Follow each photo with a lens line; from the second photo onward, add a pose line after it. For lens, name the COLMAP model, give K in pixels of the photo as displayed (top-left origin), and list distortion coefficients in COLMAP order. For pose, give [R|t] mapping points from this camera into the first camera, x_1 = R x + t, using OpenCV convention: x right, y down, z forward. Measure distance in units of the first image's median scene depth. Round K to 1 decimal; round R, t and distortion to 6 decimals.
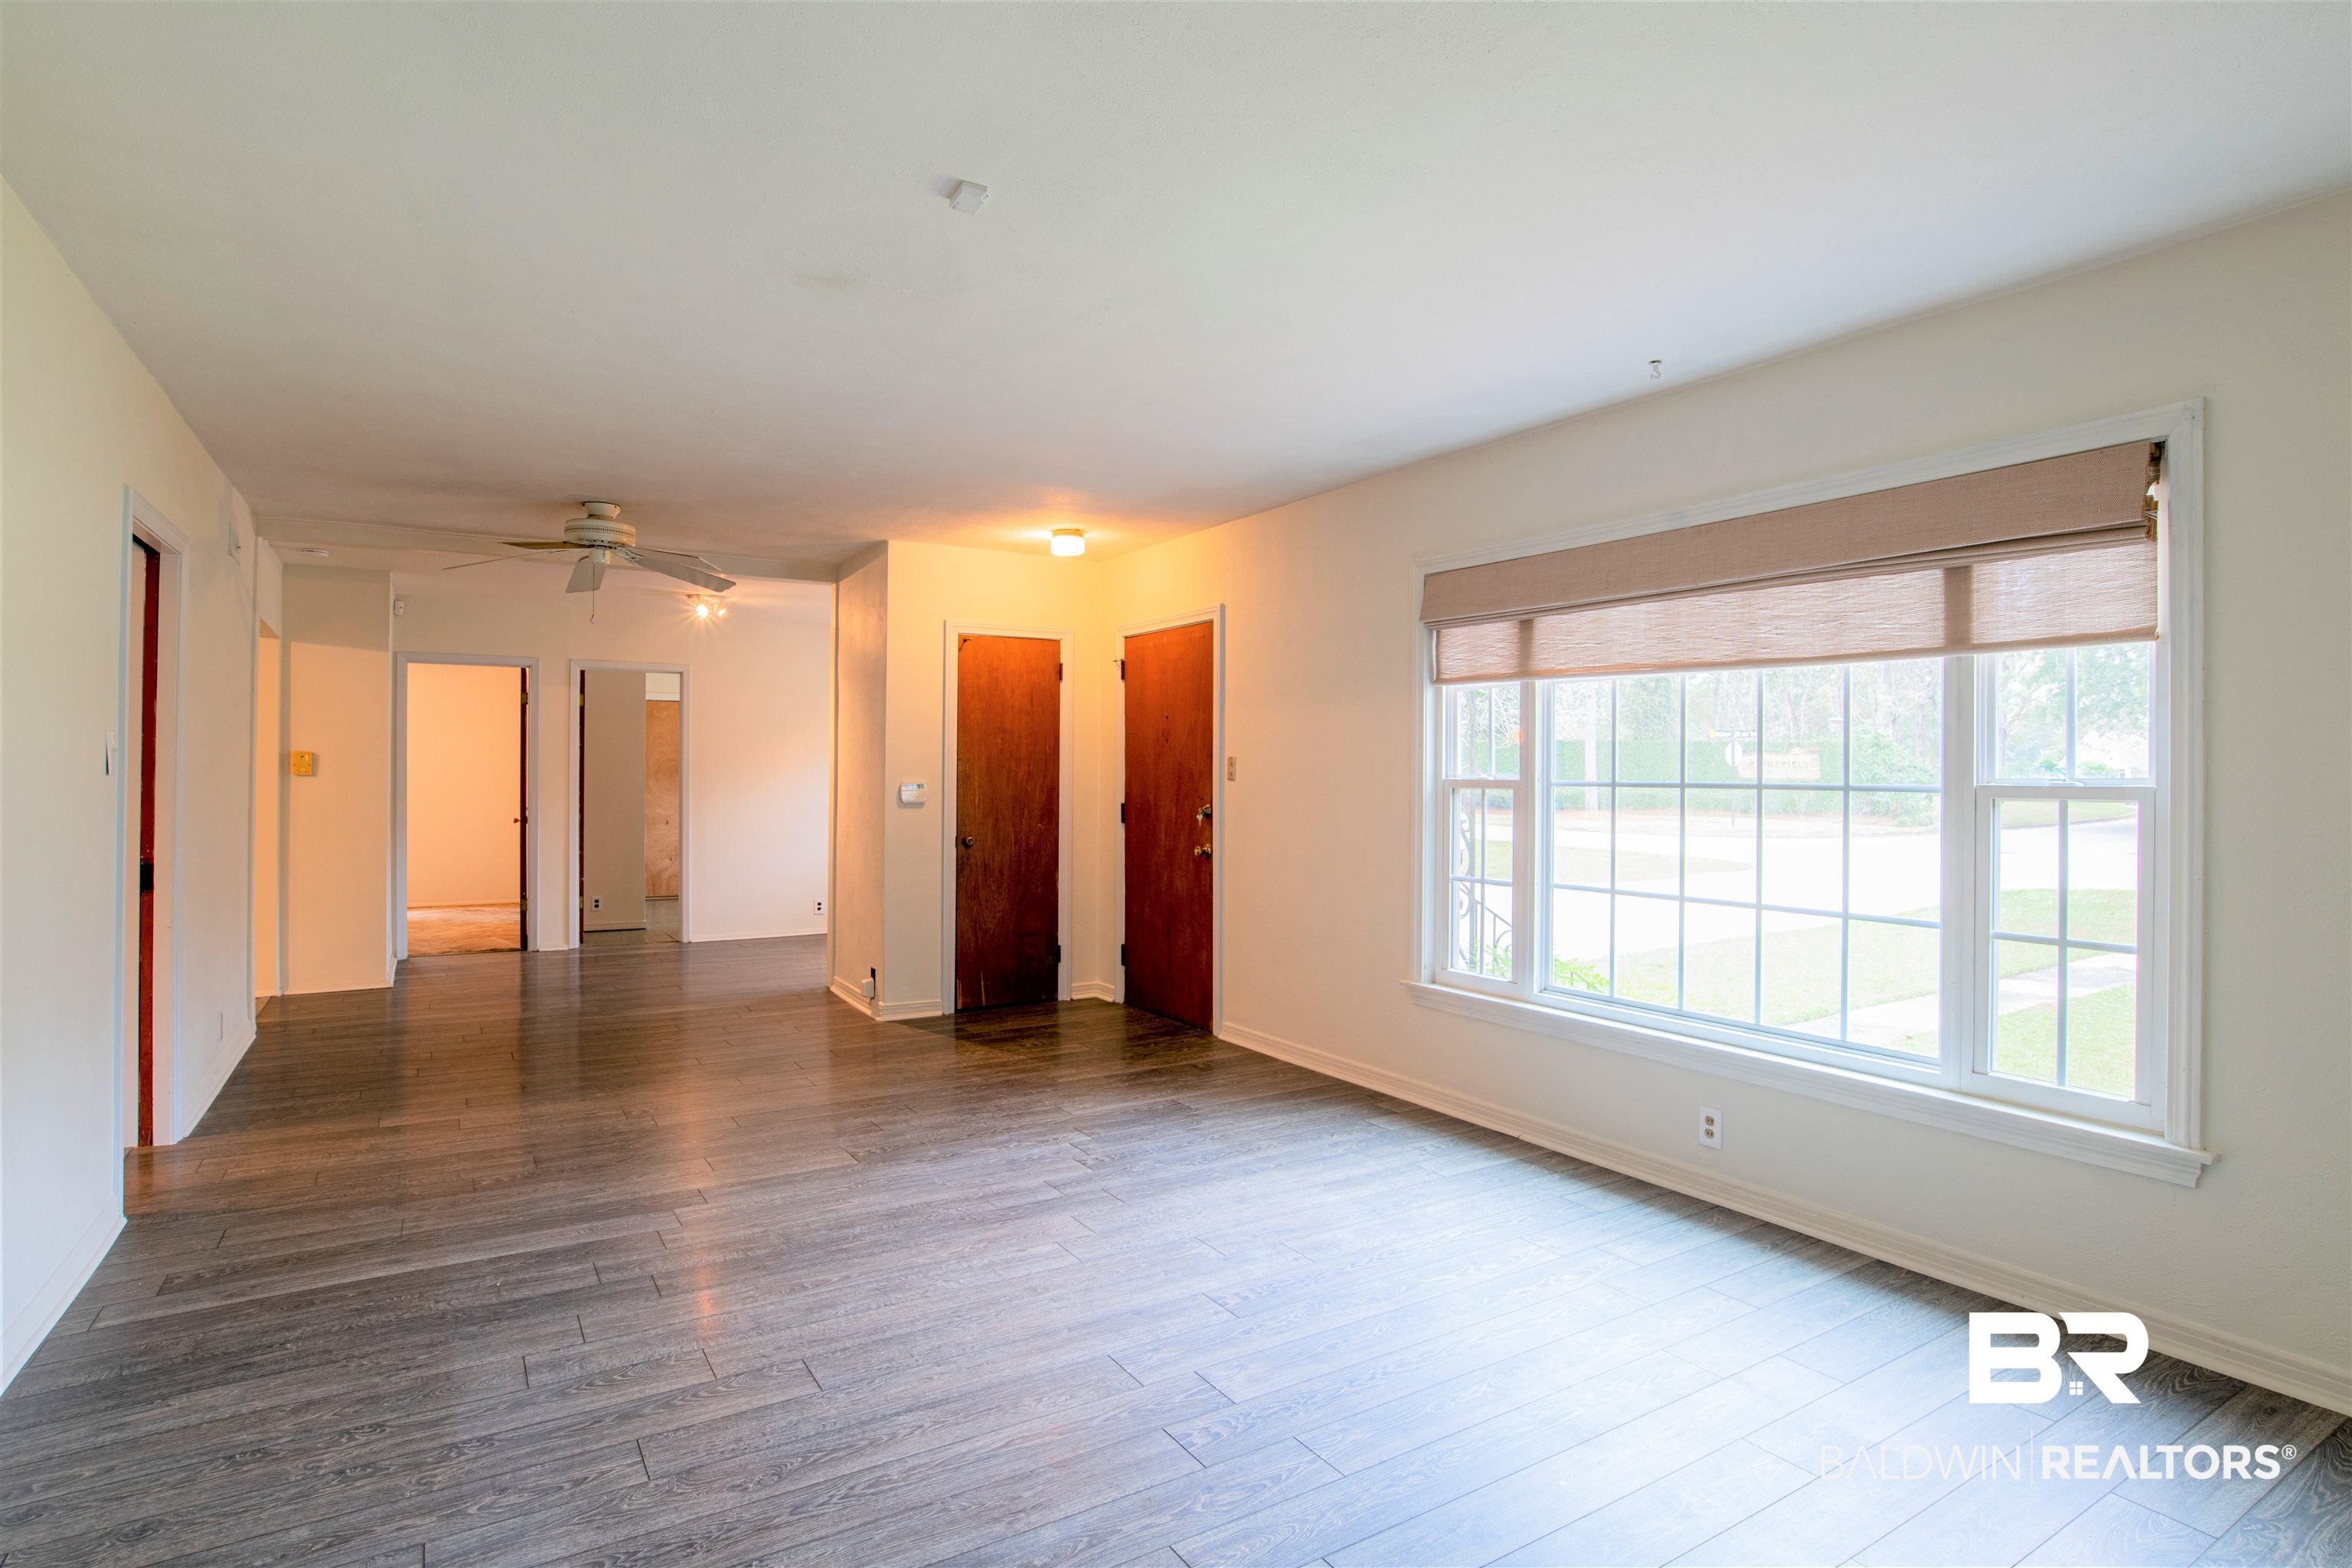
lens RADIAL K [[1185.3, 0, 1176.4], [0, 1185.3, 762.7], [0, 0, 1]] dist [-0.070052, 0.029131]
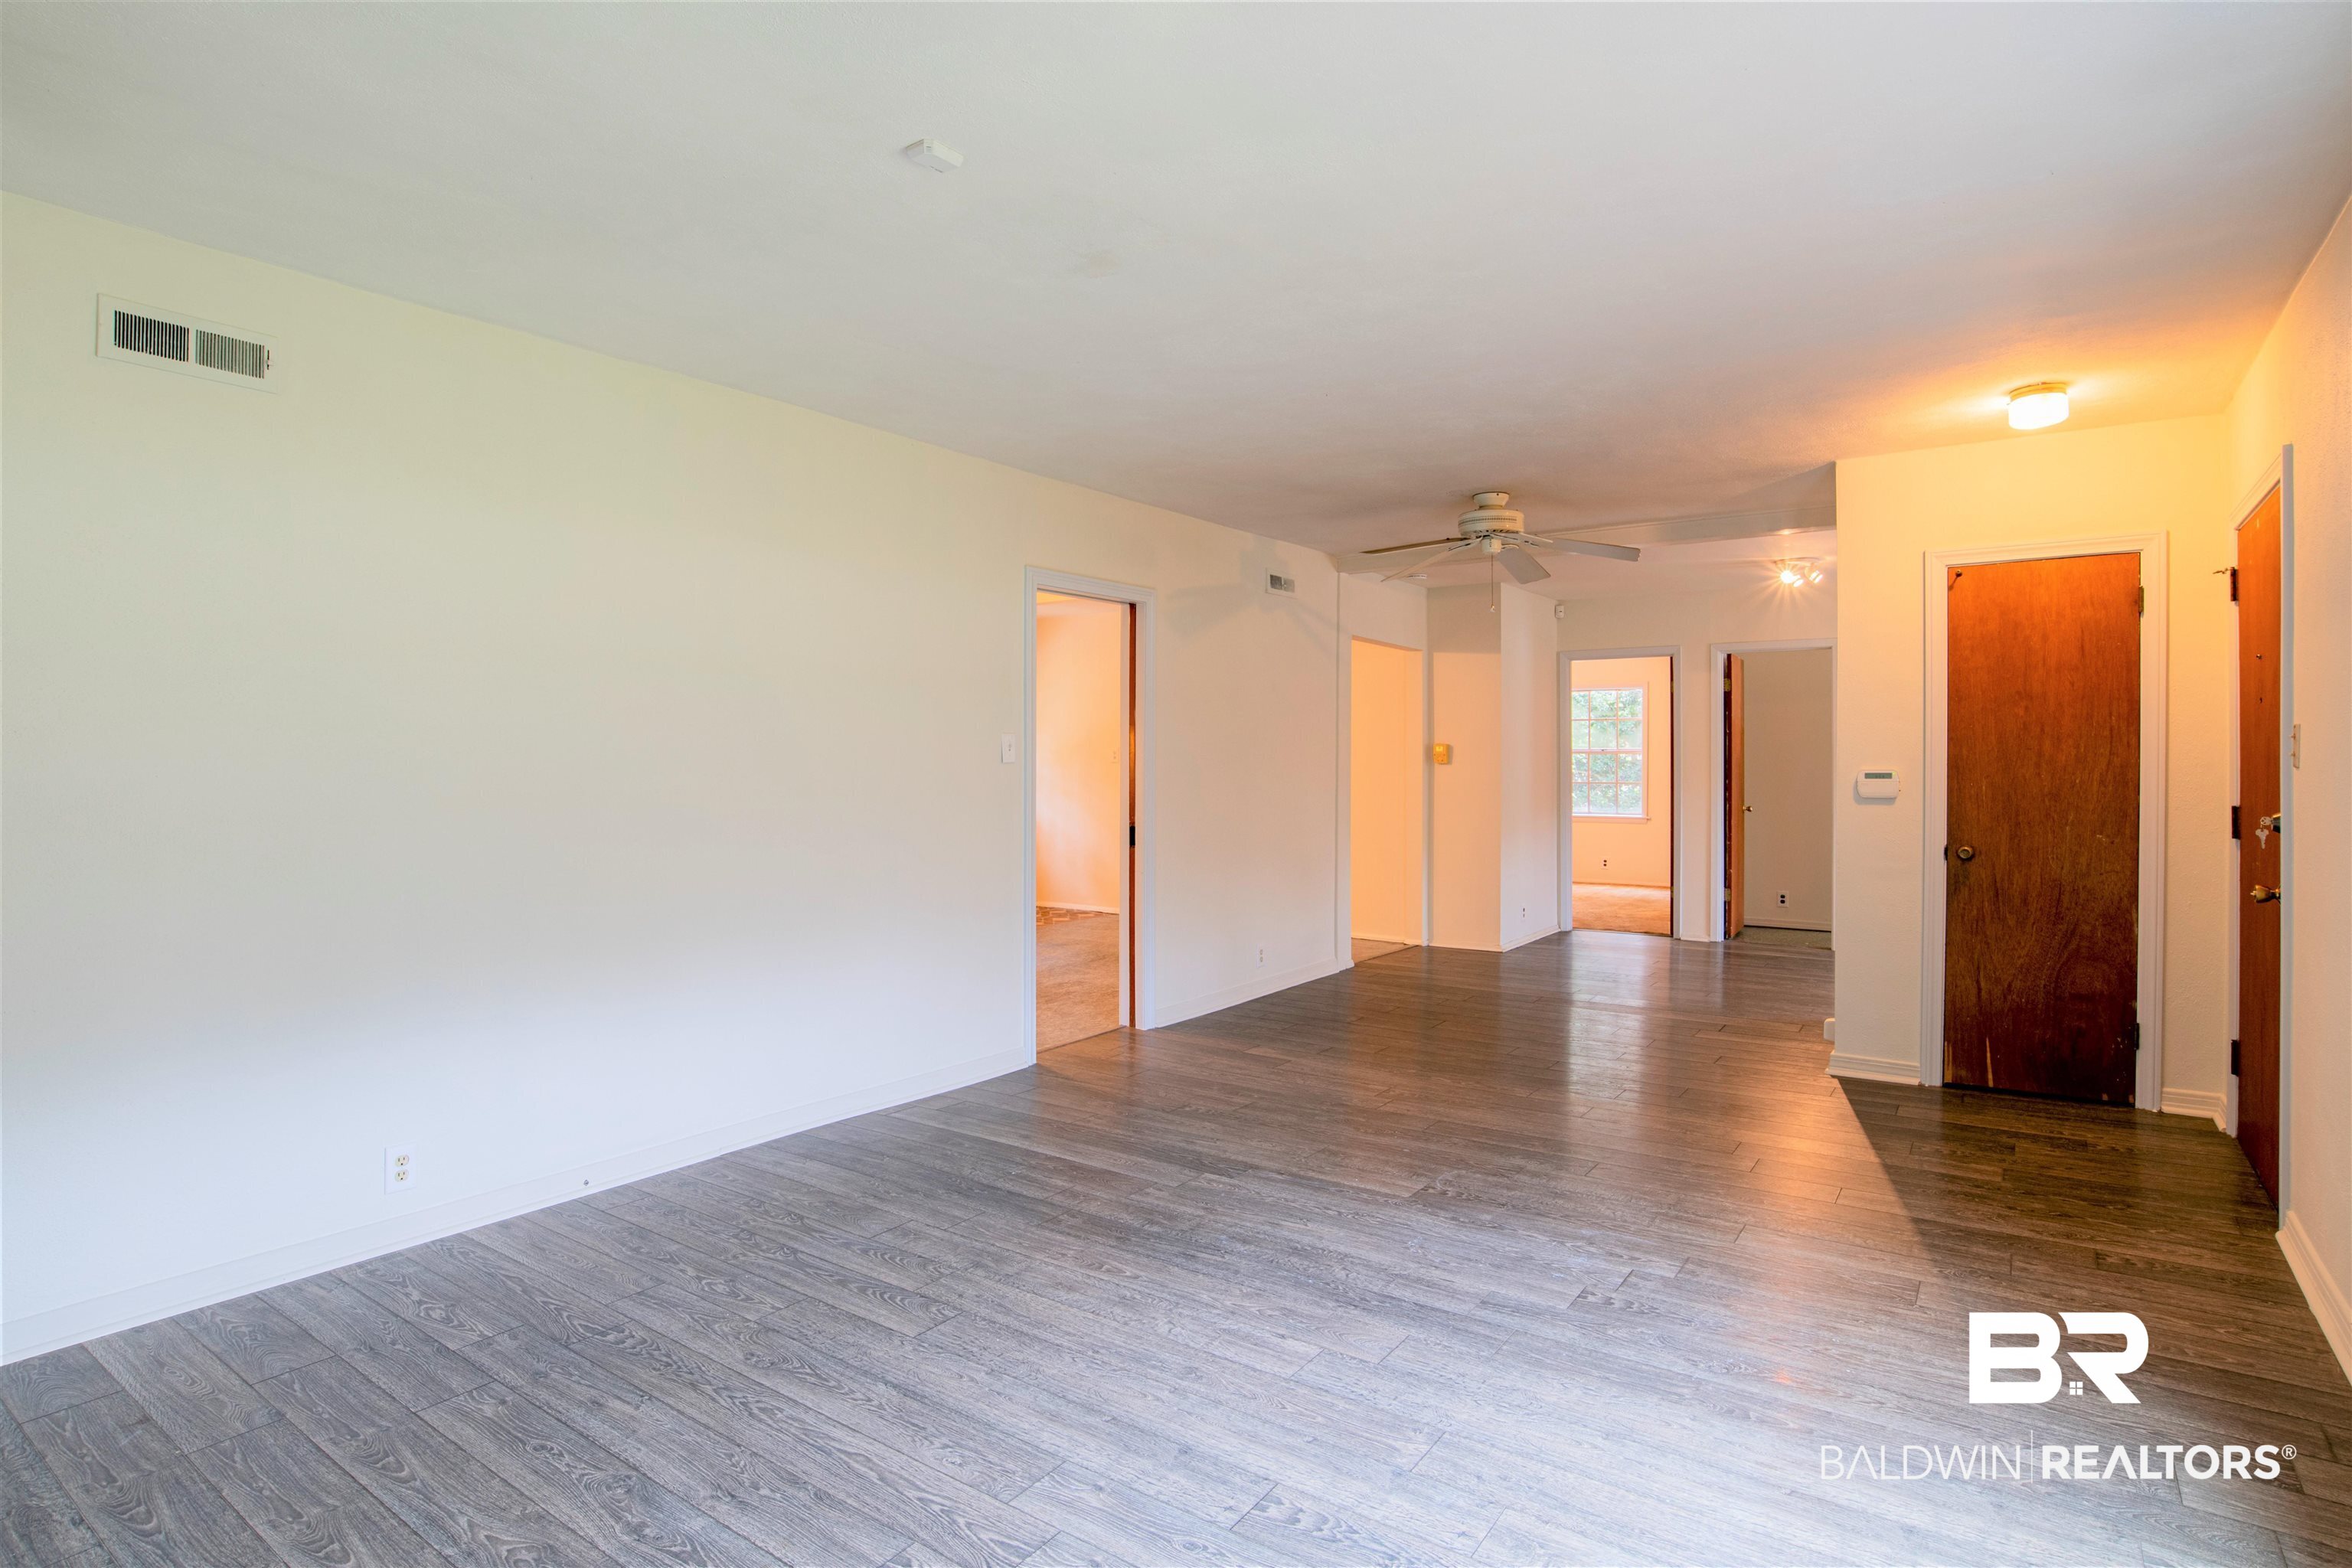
lens RADIAL K [[1185.3, 0, 1176.4], [0, 1185.3, 762.7], [0, 0, 1]] dist [-0.070052, 0.029131]
pose [[0.406098, -0.002630, -0.913826, 0.448587], [0.010739, 0.999941, 0.001895, 0.008496], [0.913766, -0.010583, 0.406103, 0.460598]]
